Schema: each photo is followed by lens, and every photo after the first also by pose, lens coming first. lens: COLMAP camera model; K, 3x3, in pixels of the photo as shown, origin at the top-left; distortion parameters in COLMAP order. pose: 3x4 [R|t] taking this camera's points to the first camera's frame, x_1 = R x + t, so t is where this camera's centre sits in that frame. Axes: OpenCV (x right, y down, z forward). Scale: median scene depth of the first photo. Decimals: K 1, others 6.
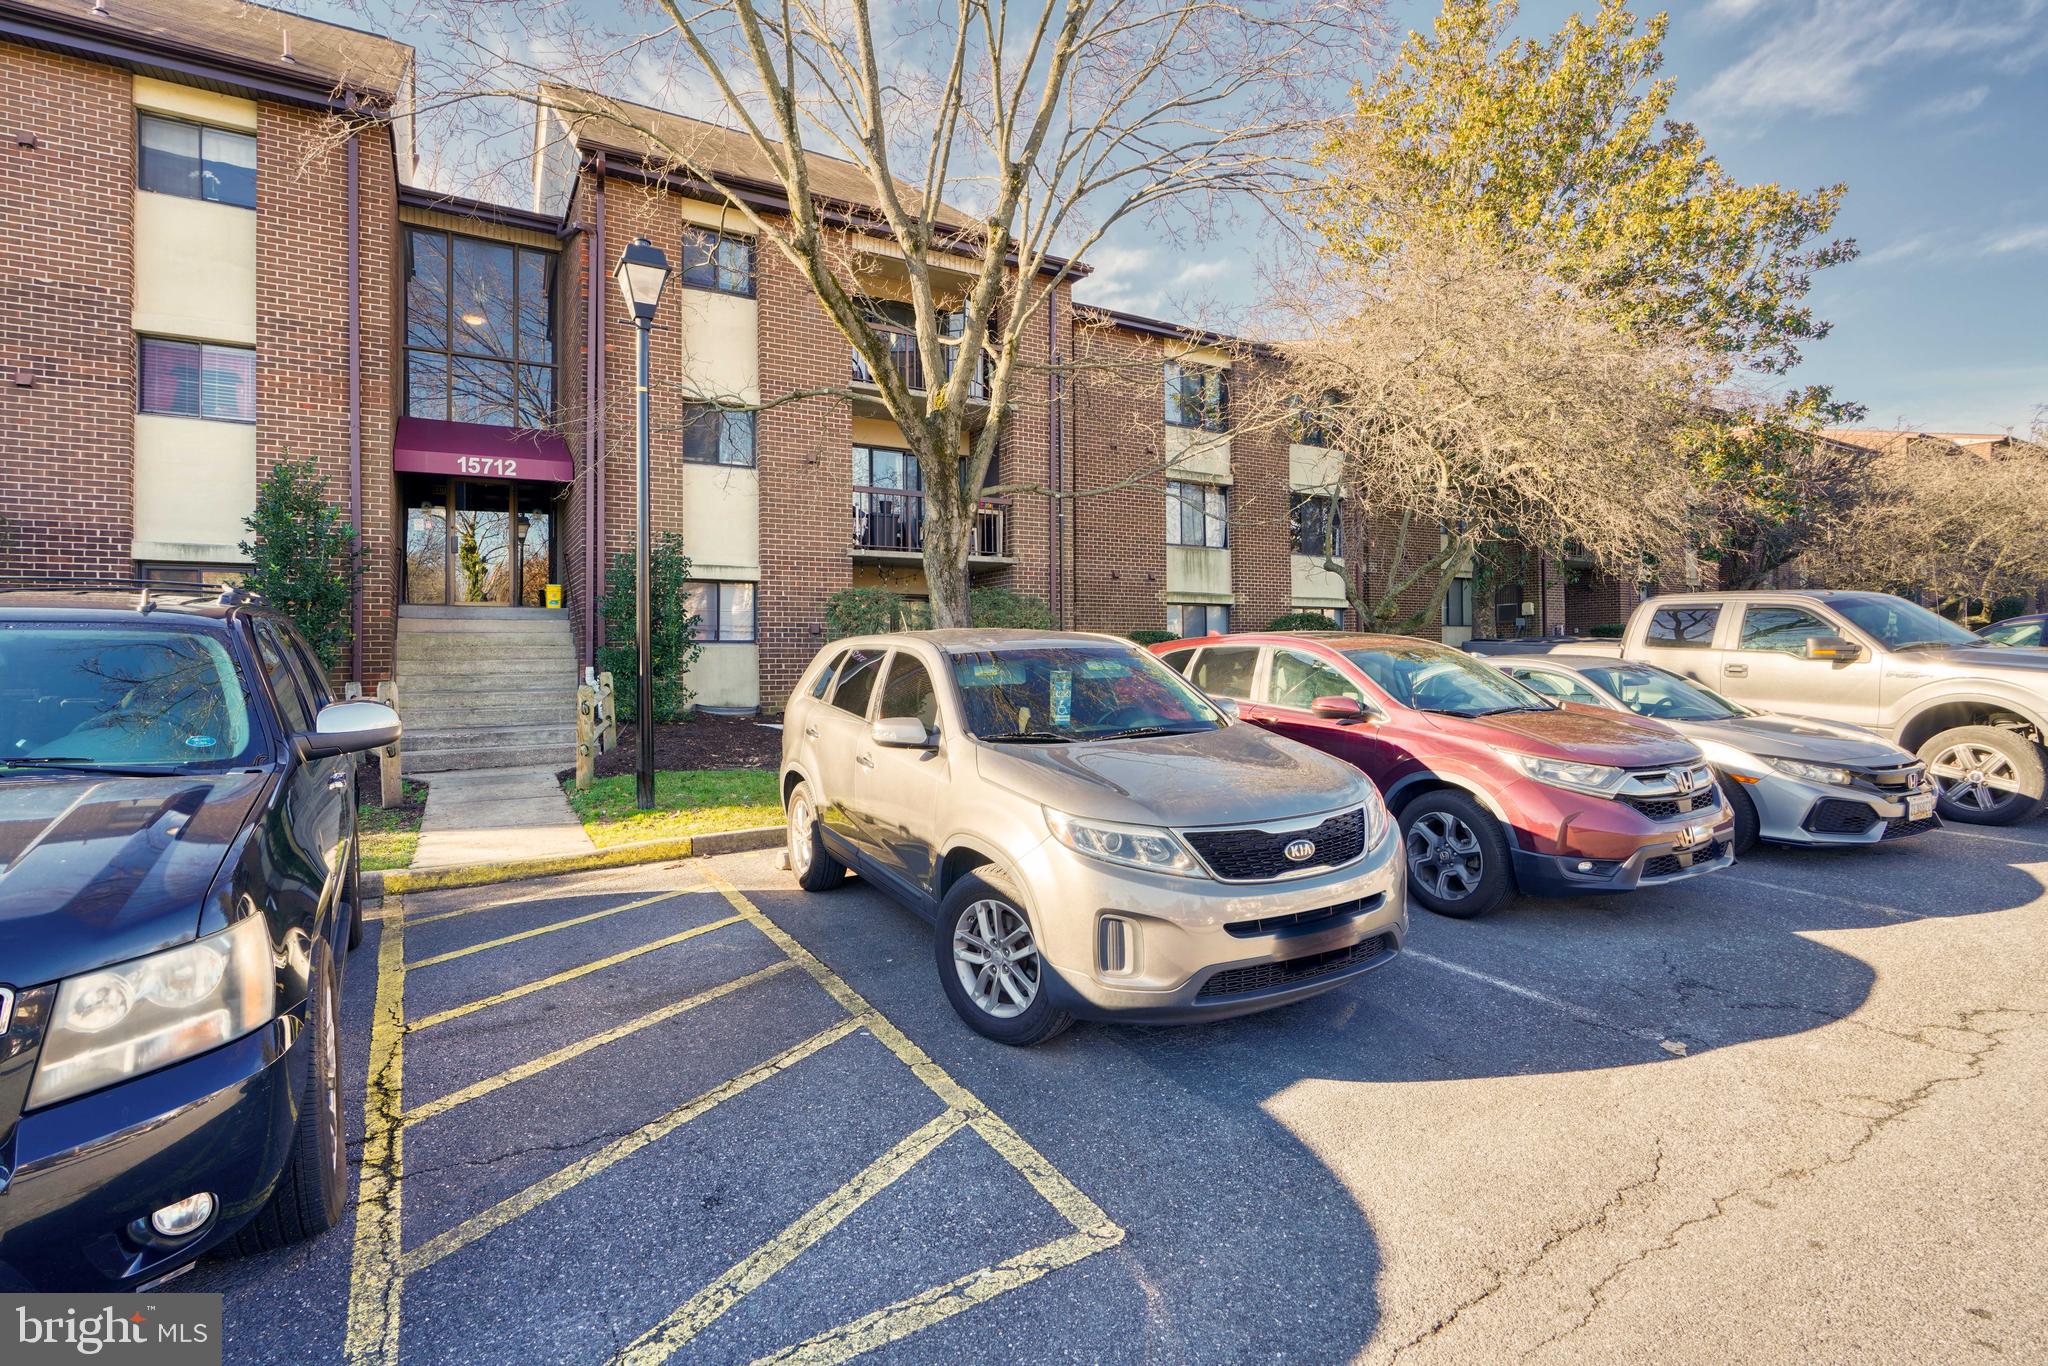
lens RADIAL K [[974.3, 0, 1023.8], [0, 974.3, 672.0], [0, 0, 1]] dist [-0.003105, -0.000269]
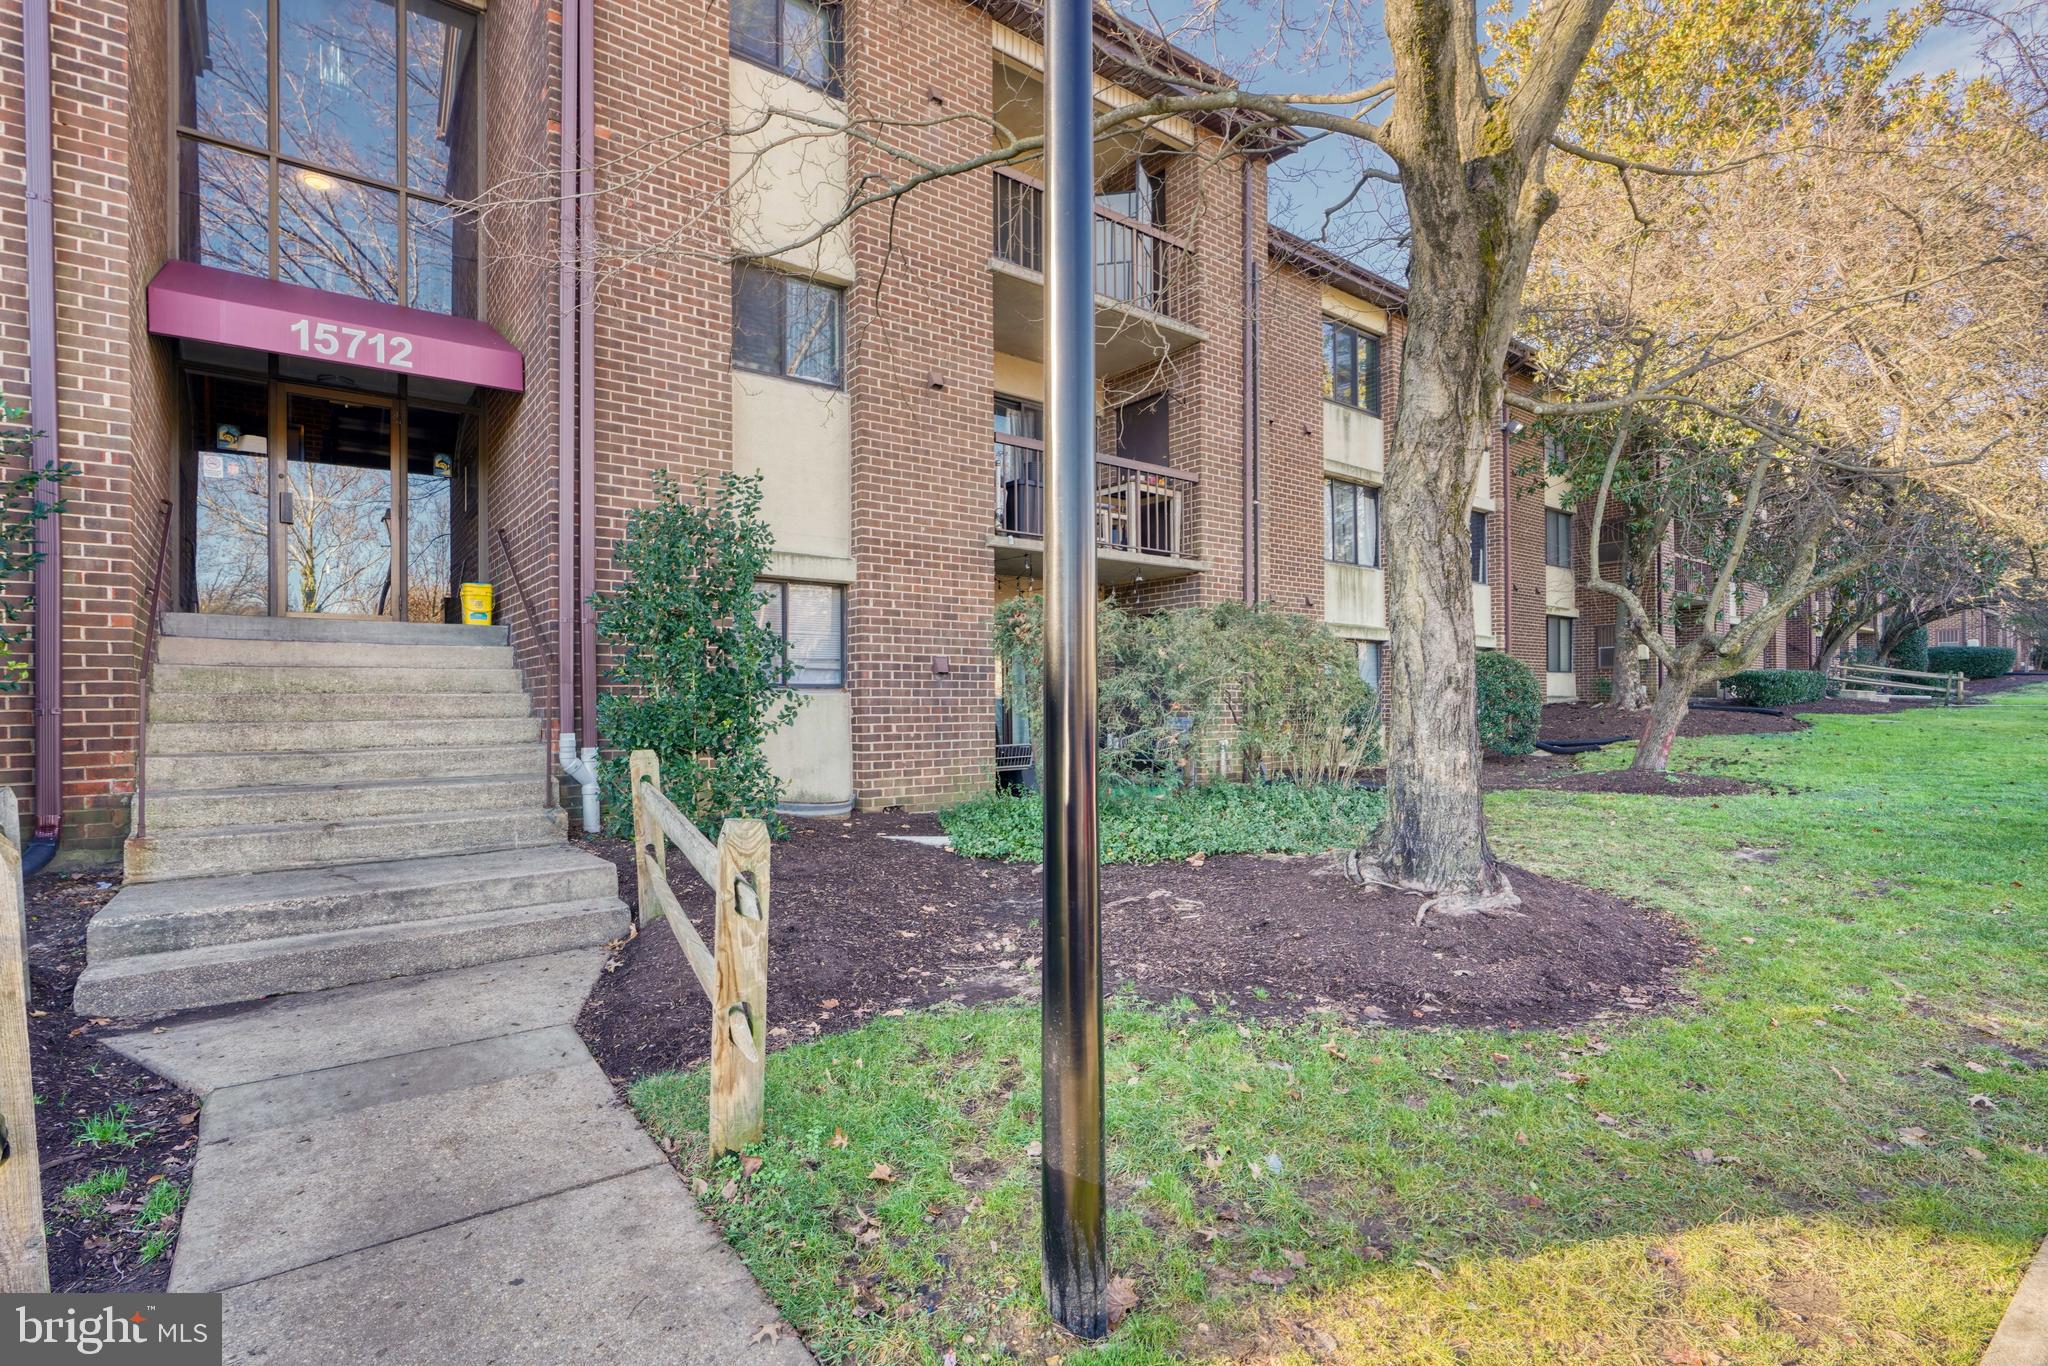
lens RADIAL K [[952.4, 0, 1016.8], [0, 952.4, 721.2], [0, 0, 1]] dist [-0.013227, 0.008346]
pose [[0.991798, -0.002076, 0.127795, -0.257530], [0.001784, 0.999996, 0.002406, -0.011801], [-0.127799, -0.002158, 0.991798, 0.439404]]
